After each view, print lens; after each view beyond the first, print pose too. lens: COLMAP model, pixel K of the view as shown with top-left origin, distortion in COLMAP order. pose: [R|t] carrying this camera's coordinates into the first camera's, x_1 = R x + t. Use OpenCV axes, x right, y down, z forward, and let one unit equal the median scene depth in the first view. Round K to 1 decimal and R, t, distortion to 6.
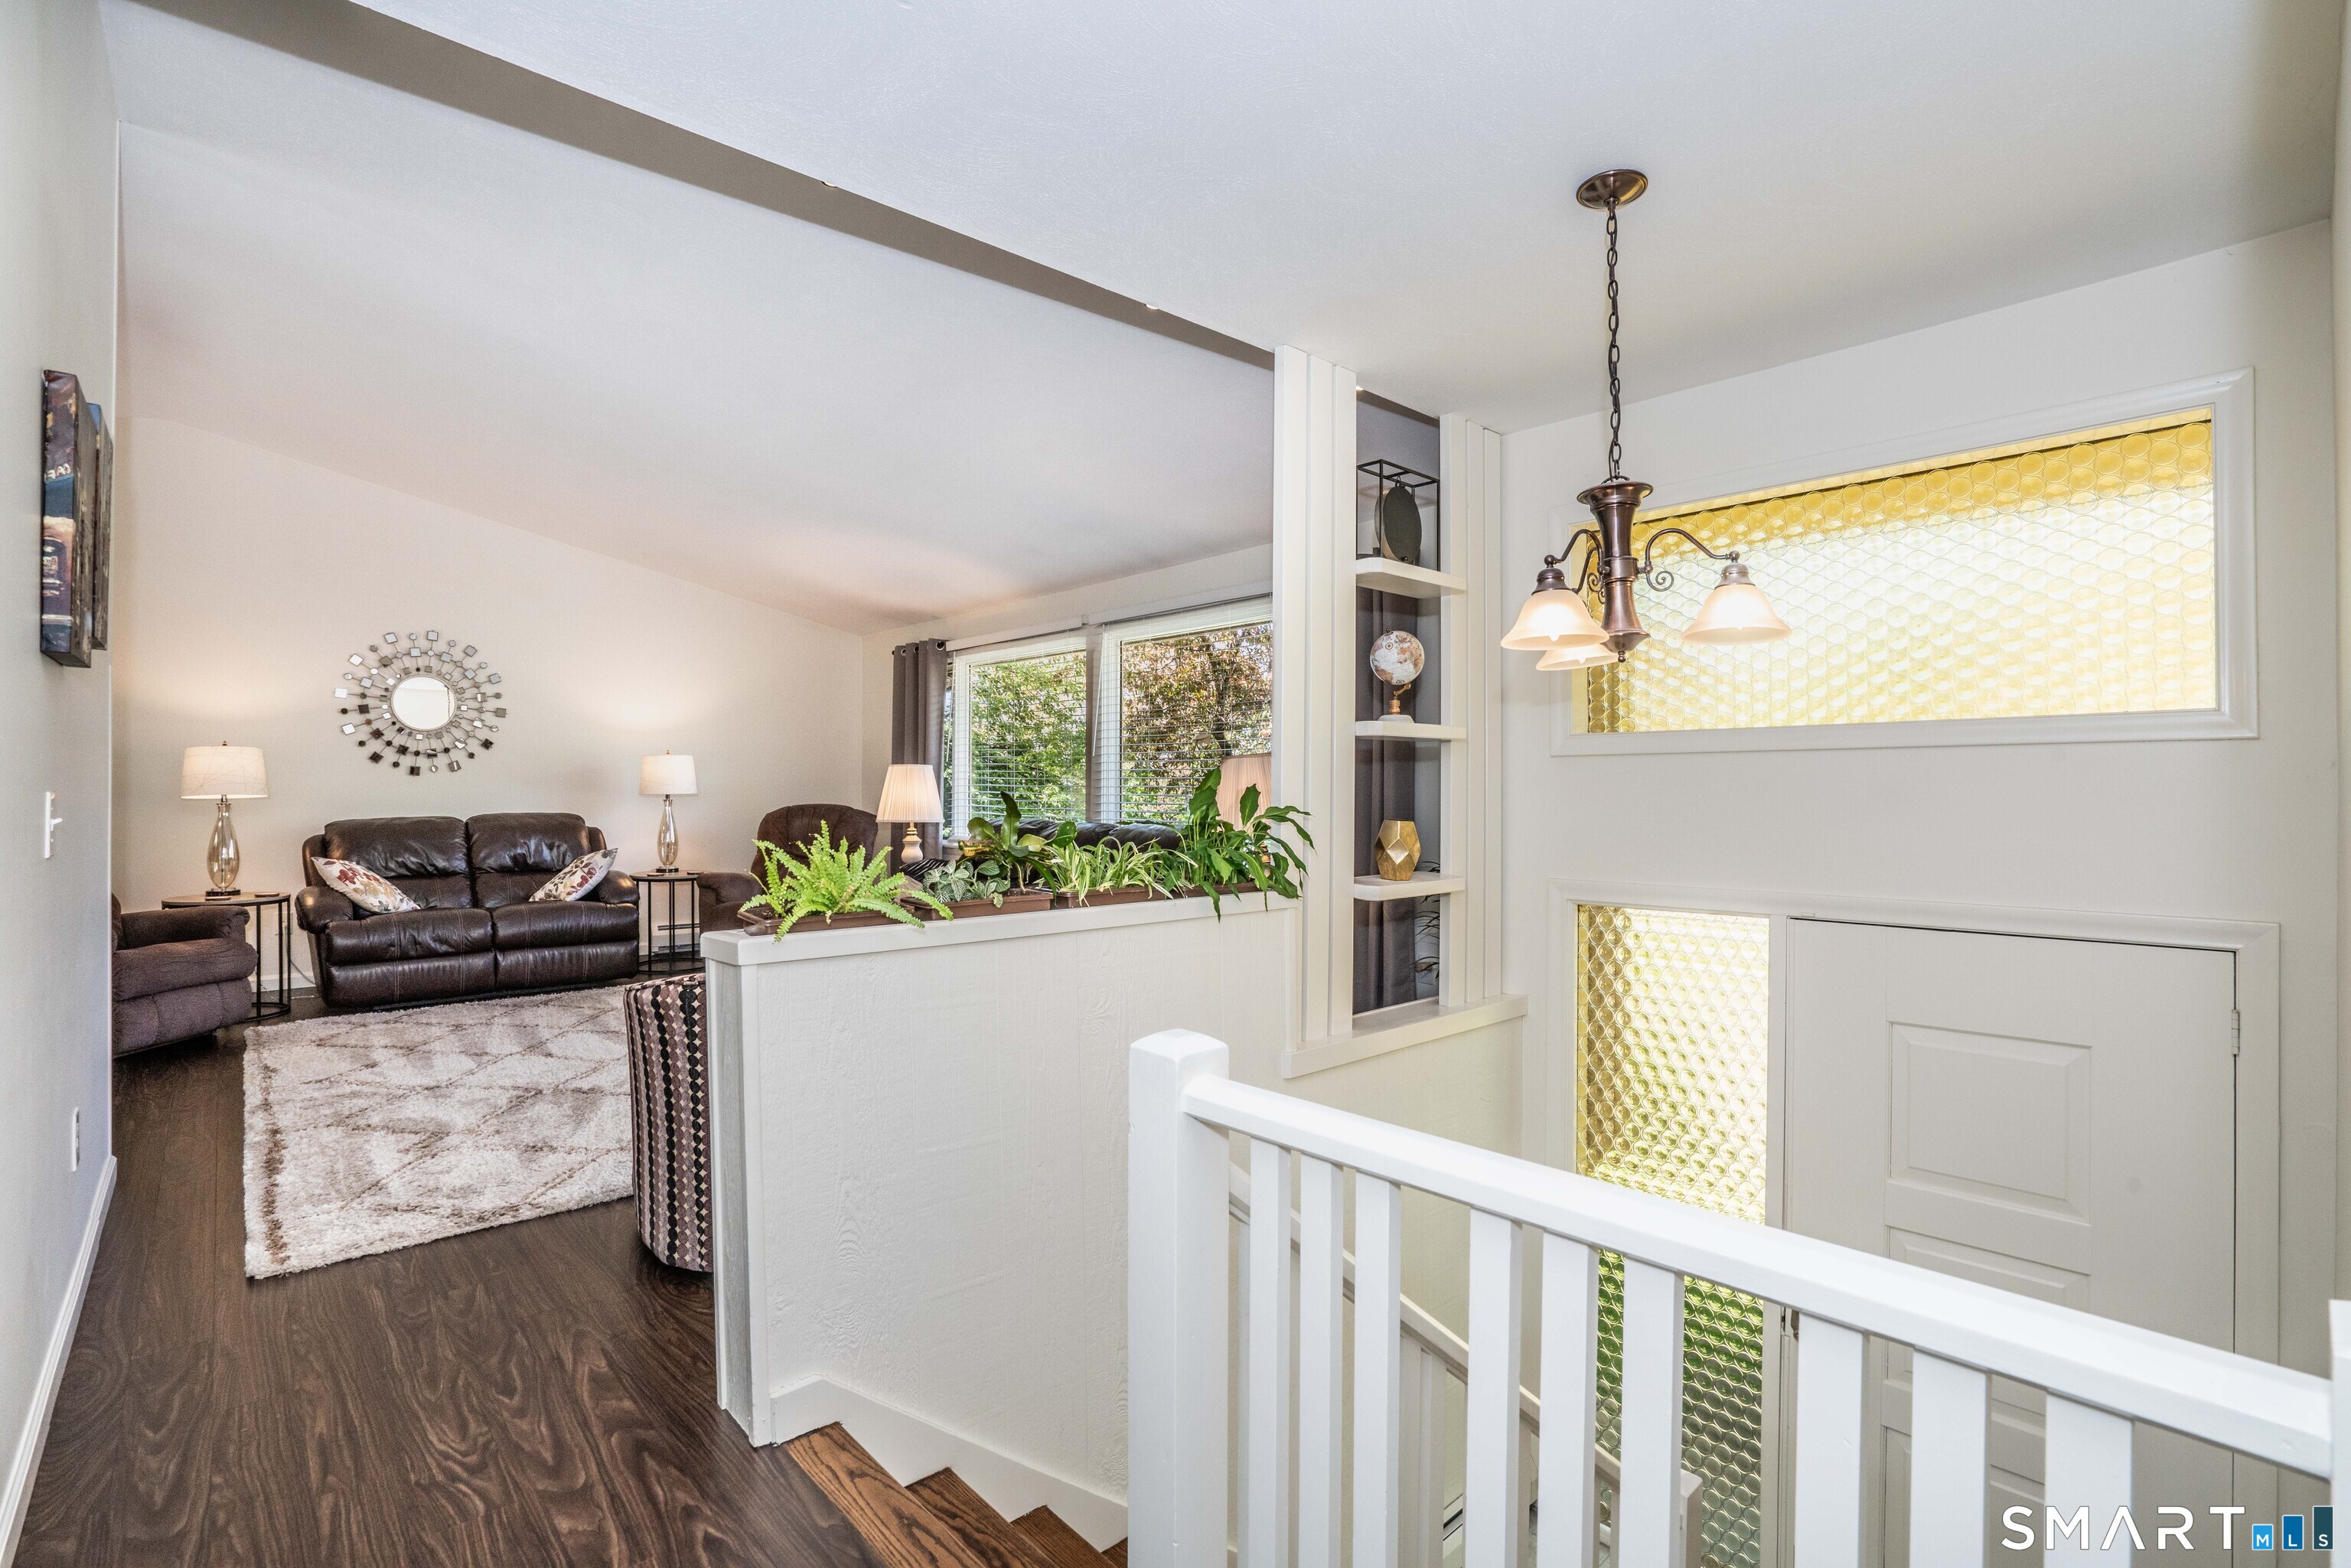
lens RADIAL K [[1066.1, 0, 1175.5], [0, 1066.1, 784.1], [0, 0, 1]] dist [-0.037684, 0.006393]
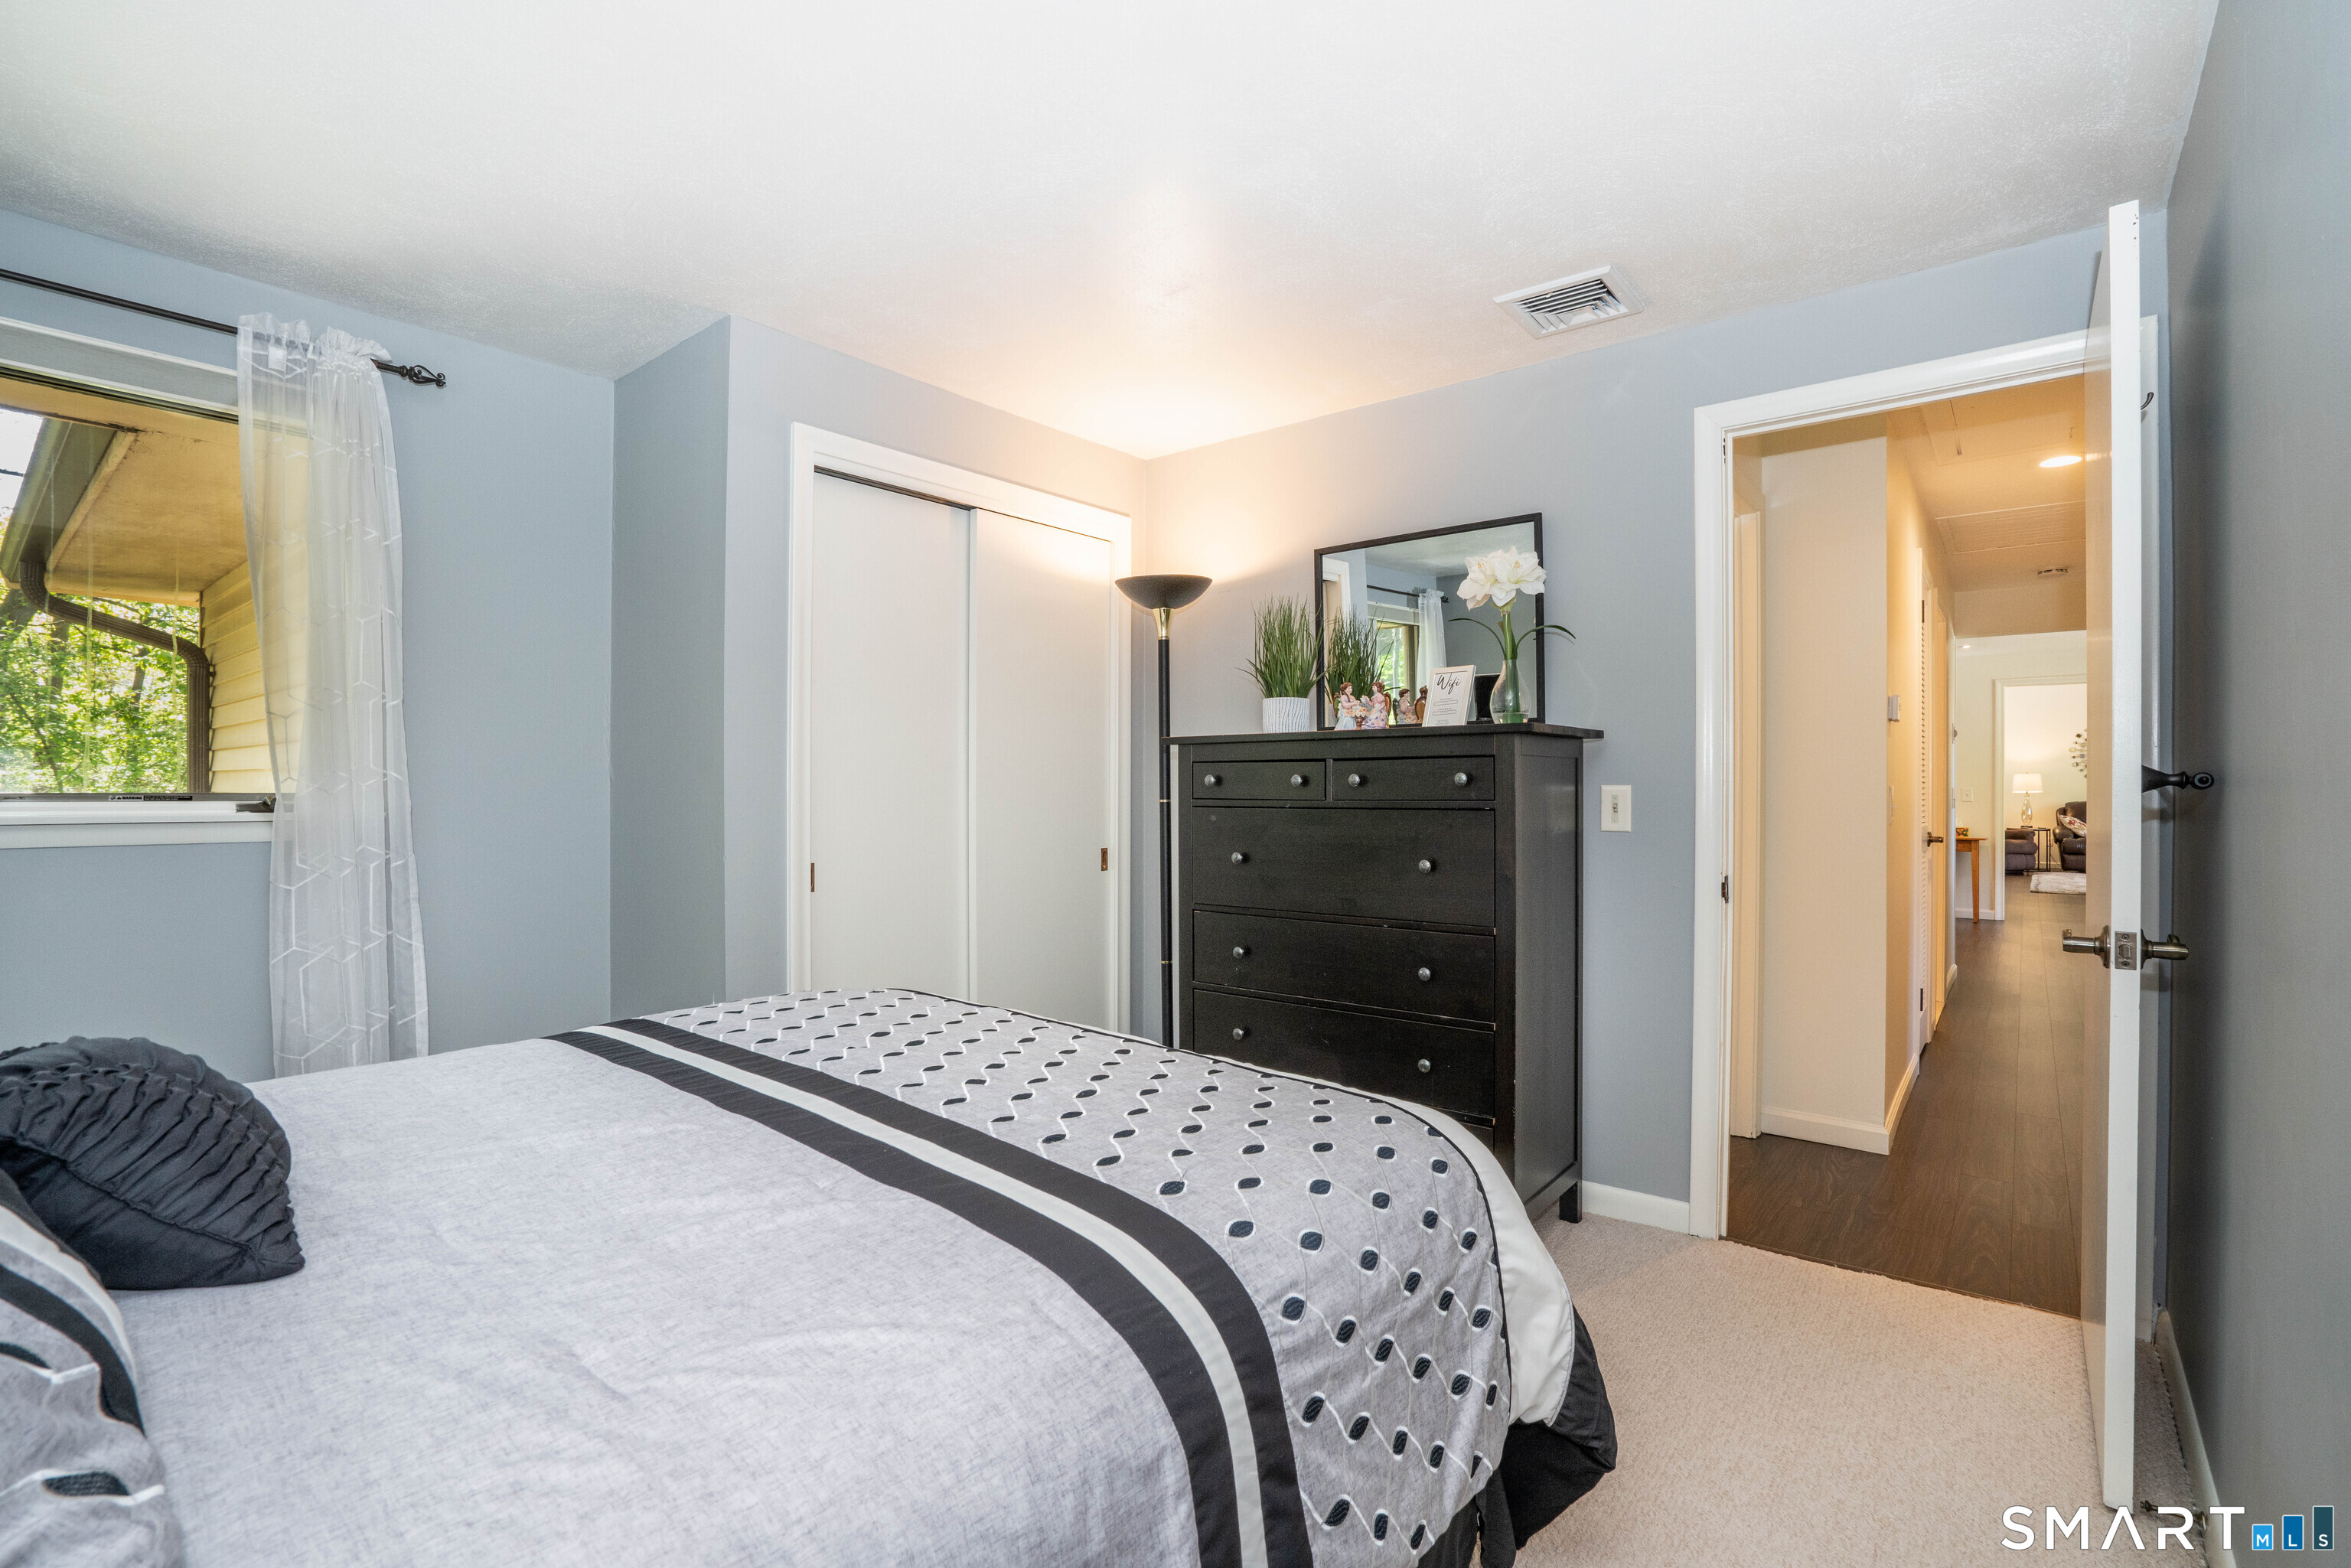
lens RADIAL K [[1066.1, 0, 1177.2], [0, 1066.1, 790.0], [0, 0, 1]] dist [-0.037684, 0.006393]
pose [[0.144163, 0.004336, -0.989544, 1.474527], [-0.000751, 0.999991, 0.004273, -0.003151], [0.989554, 0.000128, 0.144165, -1.610127]]
